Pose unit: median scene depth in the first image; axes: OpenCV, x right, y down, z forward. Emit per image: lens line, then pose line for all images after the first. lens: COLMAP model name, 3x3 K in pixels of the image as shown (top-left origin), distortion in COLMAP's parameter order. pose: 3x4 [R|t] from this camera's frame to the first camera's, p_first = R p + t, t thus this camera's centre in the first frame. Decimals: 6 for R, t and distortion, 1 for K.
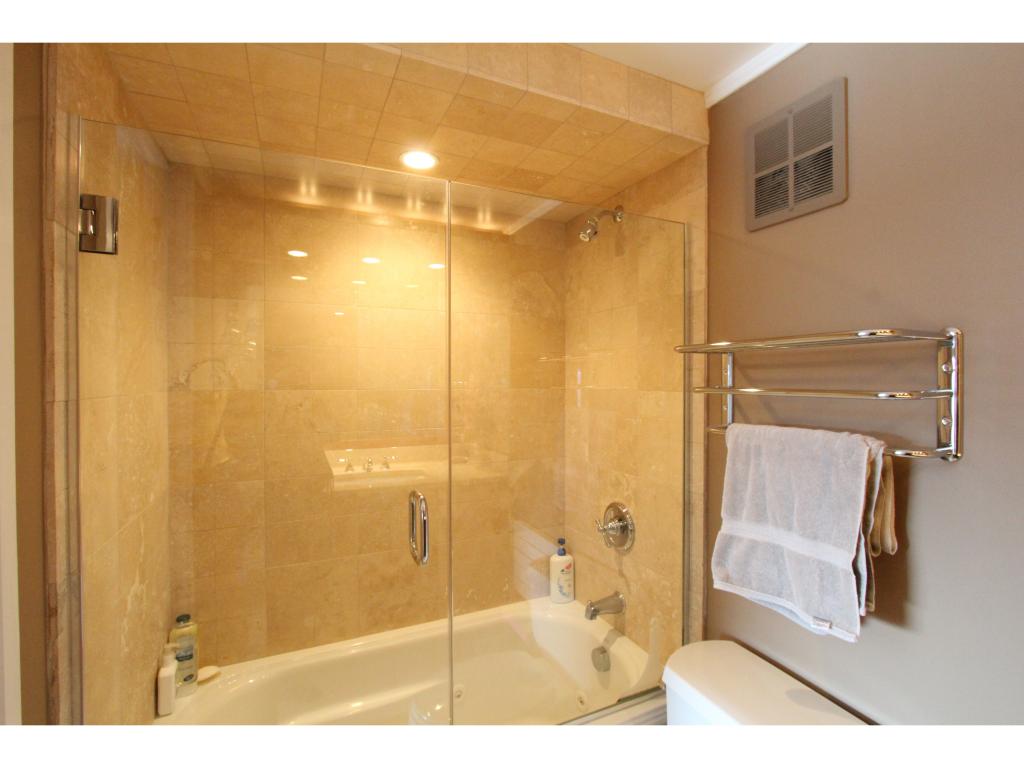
lens RADIAL K [[472.0, 0, 512.0], [0, 472.0, 384.0], [0, 0, 1]] dist [-0.000422, 0.000046]
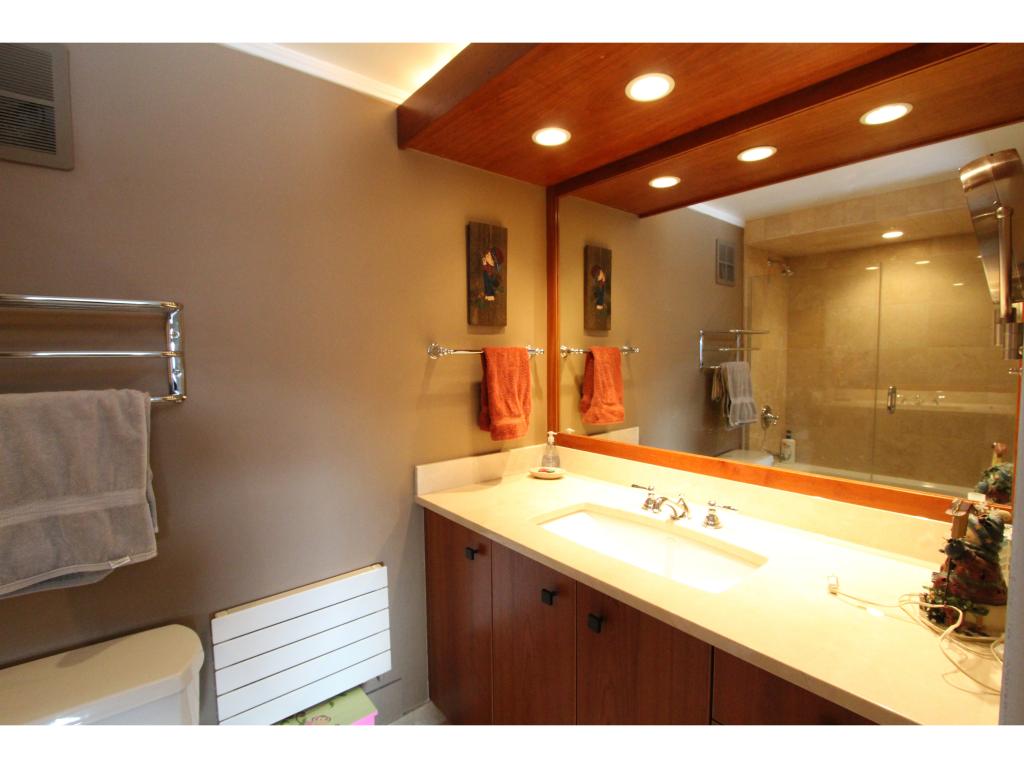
lens RADIAL K [[472.0, 0, 512.0], [0, 472.0, 384.0], [0, 0, 1]] dist [-0.000422, 0.000046]
pose [[-0.266377, -0.052695, 0.962427, -0.646308], [0.013209, 0.998211, 0.058310, 0.037633], [-0.963778, 0.028245, -0.265204, 0.393943]]
